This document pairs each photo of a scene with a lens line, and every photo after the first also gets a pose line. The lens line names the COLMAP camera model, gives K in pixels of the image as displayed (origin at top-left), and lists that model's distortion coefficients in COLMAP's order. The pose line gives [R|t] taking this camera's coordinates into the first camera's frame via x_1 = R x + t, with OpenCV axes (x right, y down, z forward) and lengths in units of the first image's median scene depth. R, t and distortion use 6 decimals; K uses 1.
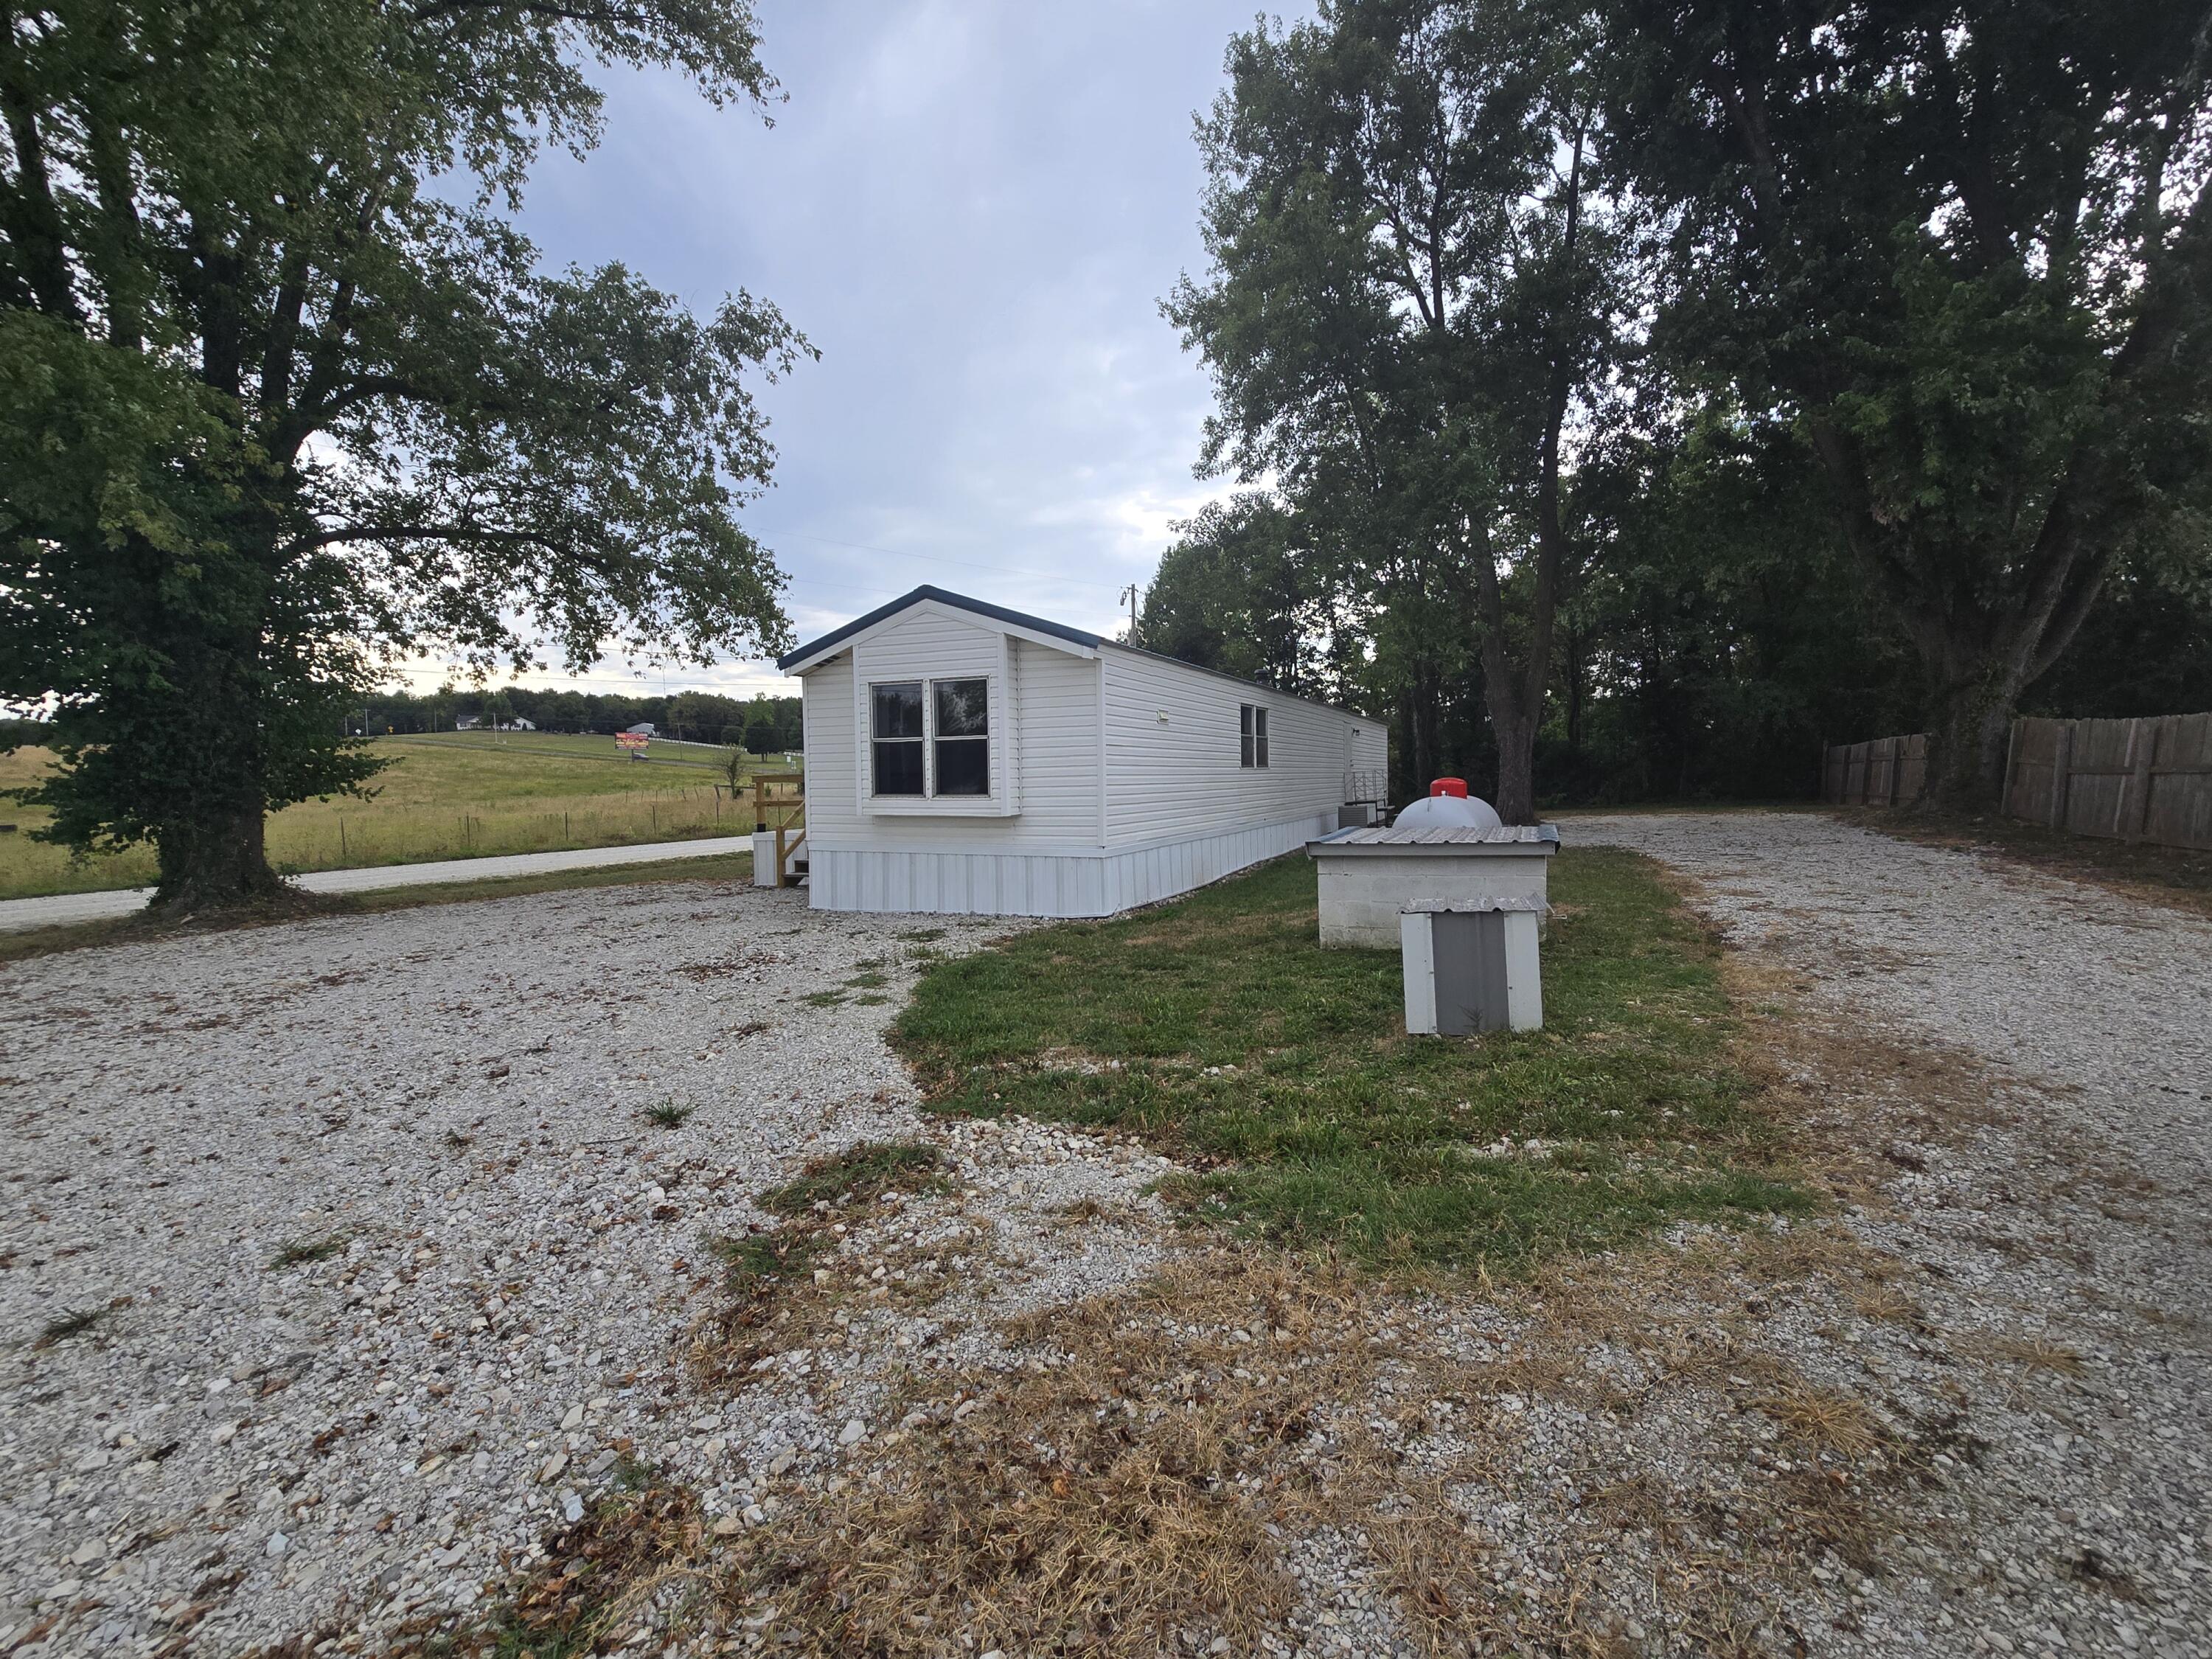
lens RADIAL K [[968.9, 0, 1126.7], [0, 968.9, 817.7], [0, 0, 1]] dist [-0.001618, 0.002004]
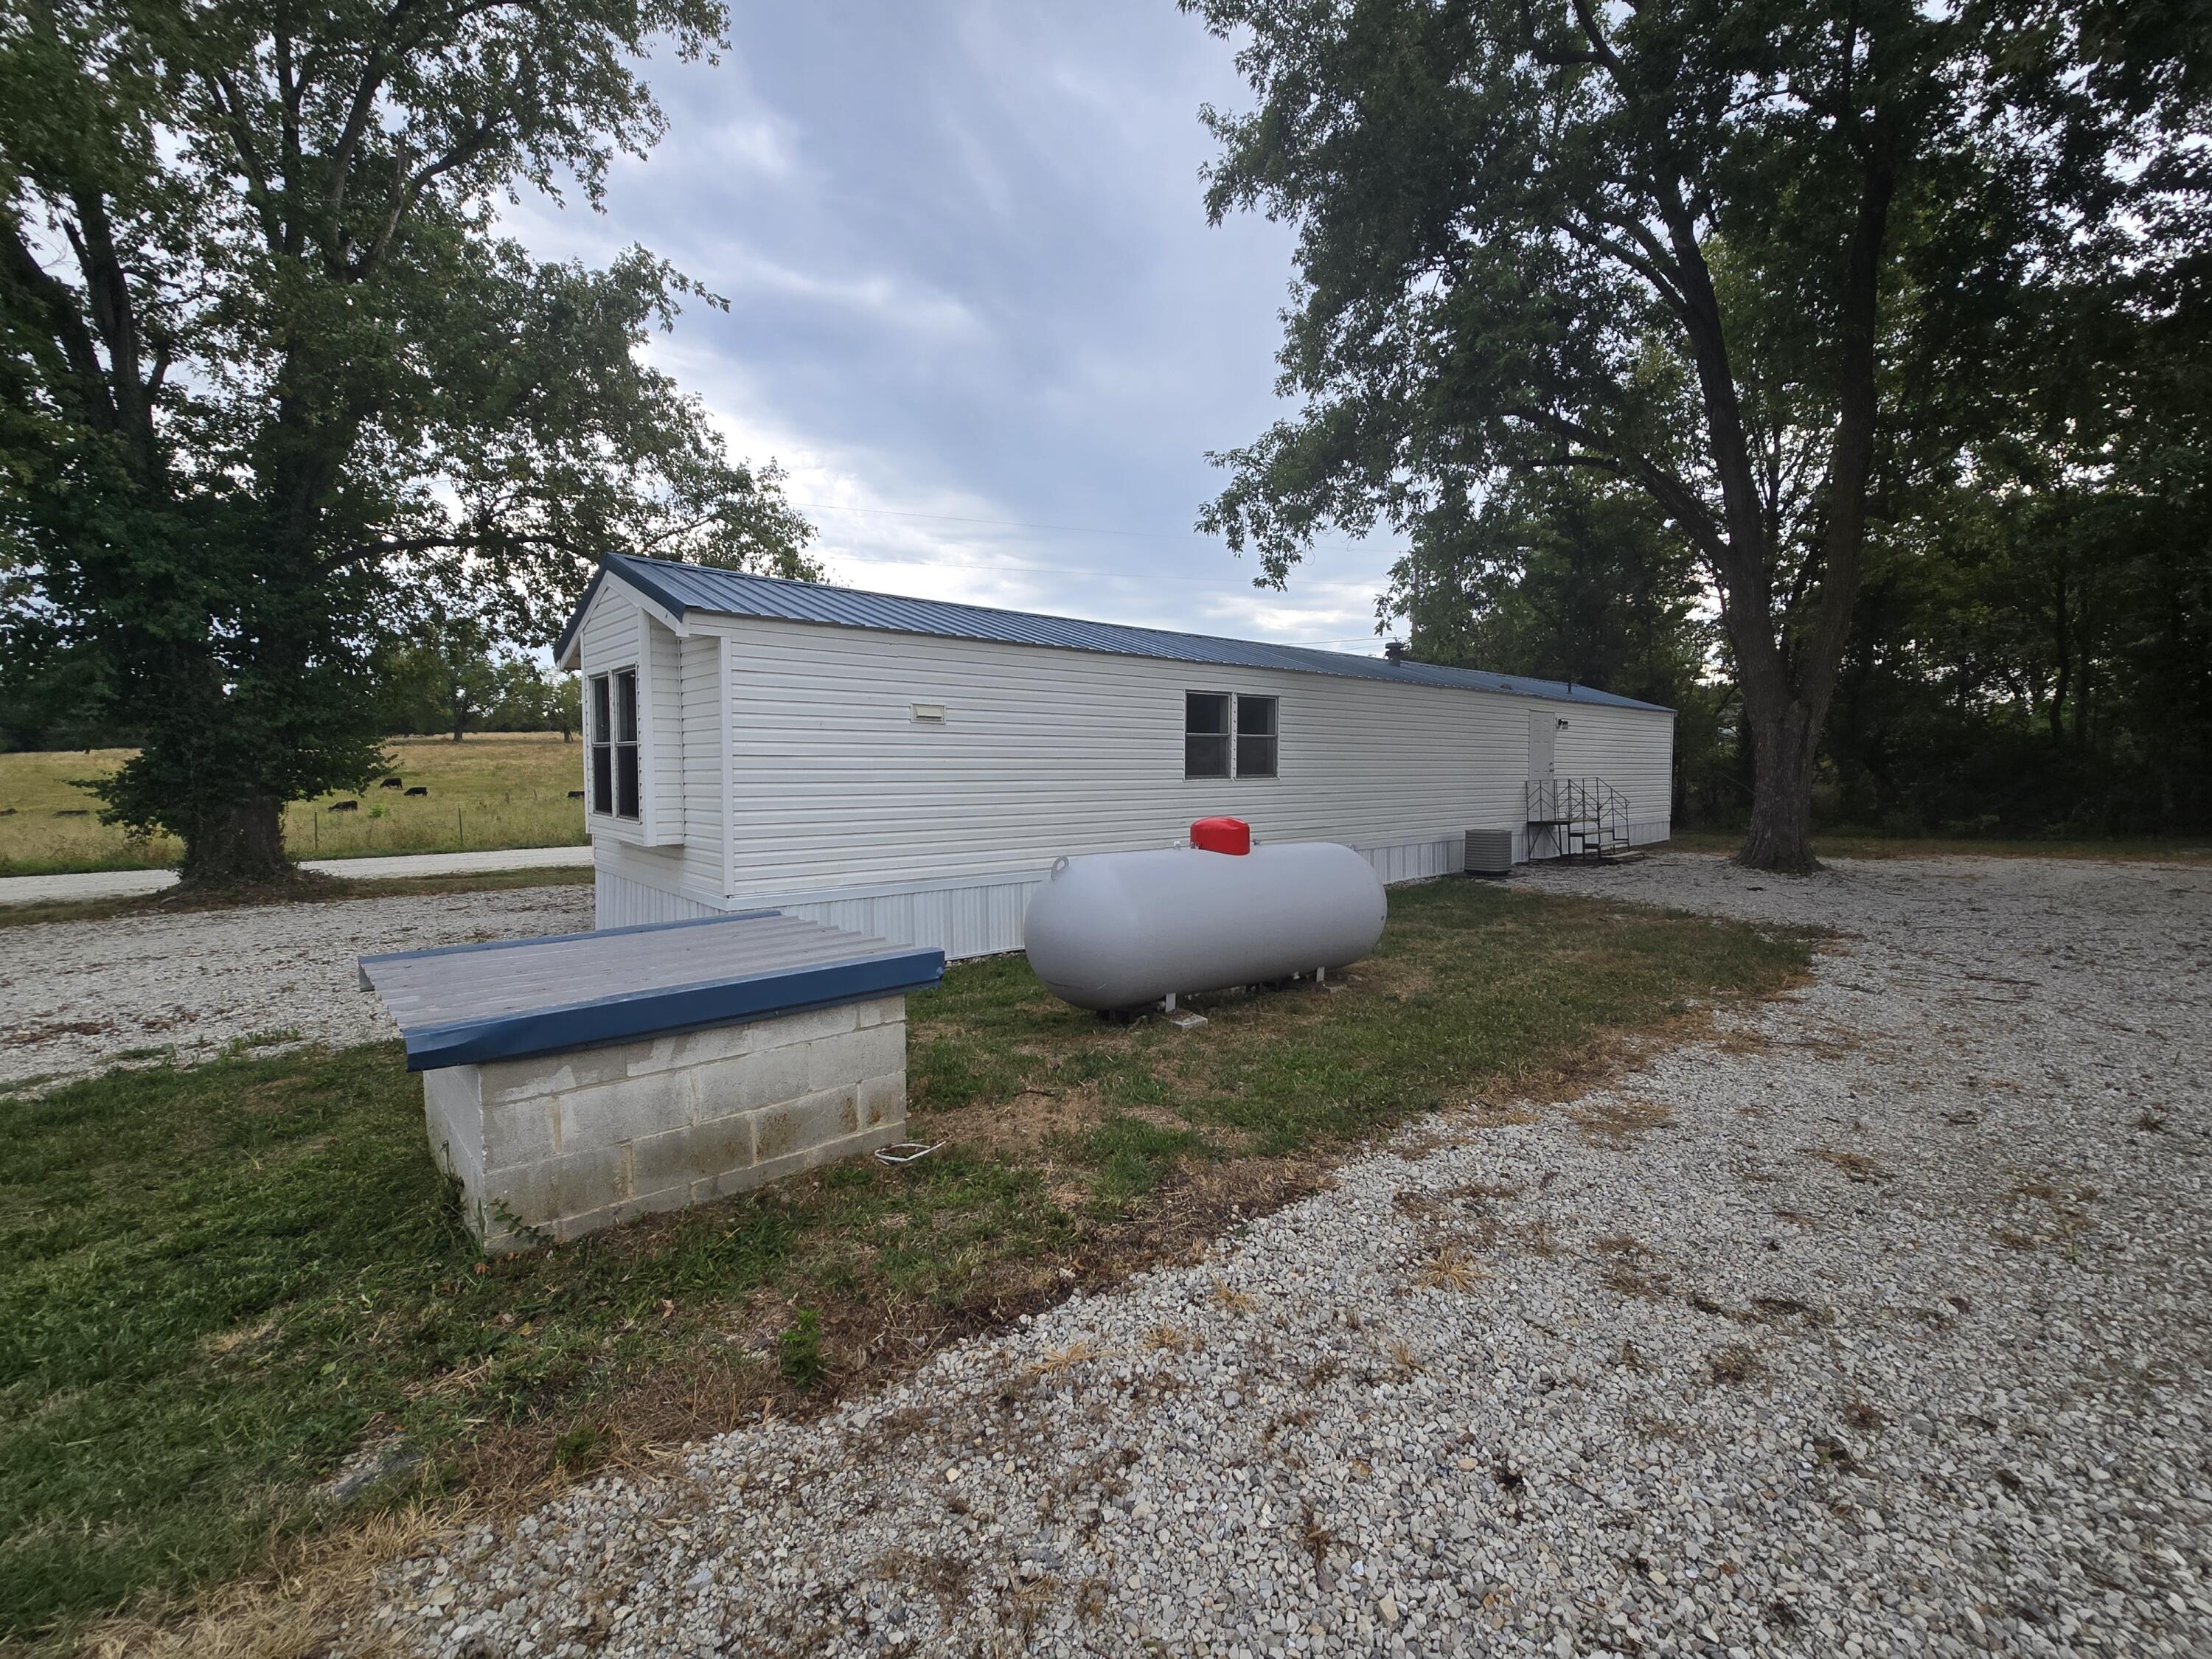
lens RADIAL K [[968.9, 0, 1121.8], [0, 968.9, 817.7], [0, 0, 1]] dist [-0.001618, 0.002004]
pose [[0.908985, 0.037497, -0.415140, 0.417459], [-0.031295, 0.999274, 0.021735, -0.041506], [0.415653, -0.006765, 0.909498, 0.358876]]
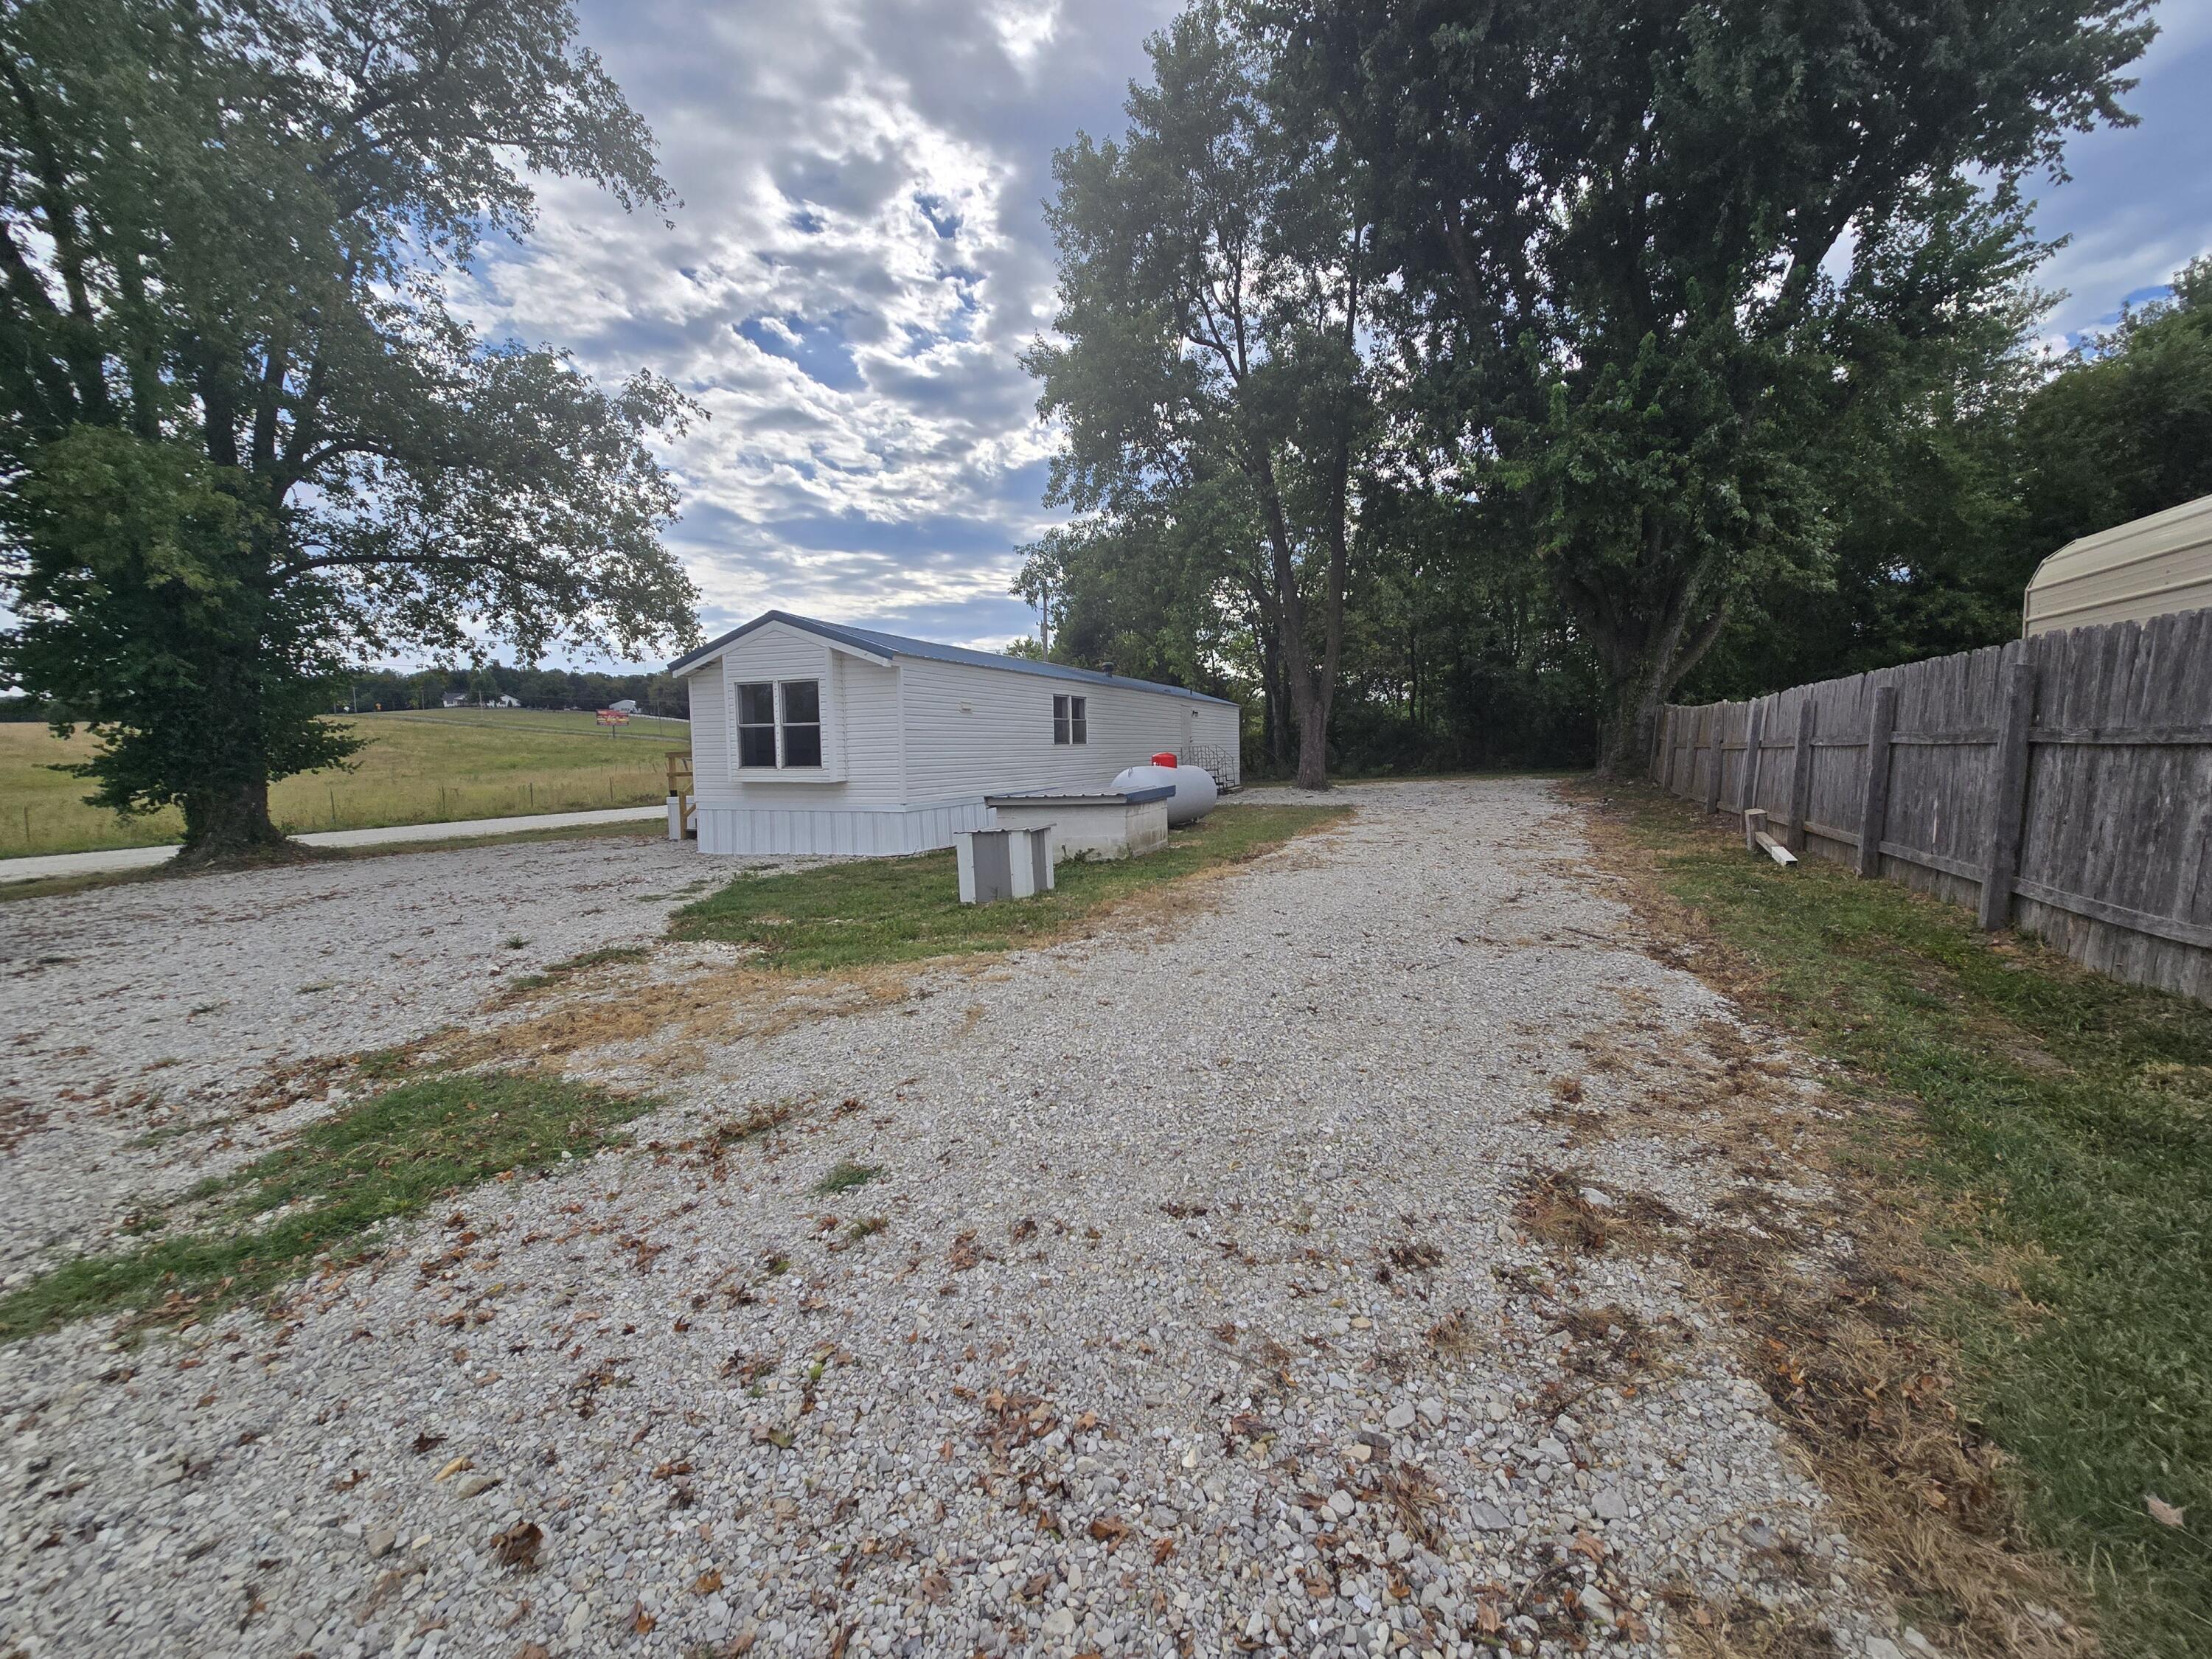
lens RADIAL K [[904.8, 0, 1121.2], [0, 904.8, 812.8], [0, 0, 1]] dist [-0.000226, 0.001035]
pose [[0.999369, -0.005203, 0.035141, 0.182883], [0.004233, 0.999609, 0.027631, 0.006288], [-0.035271, -0.027465, 0.999000, -0.221073]]
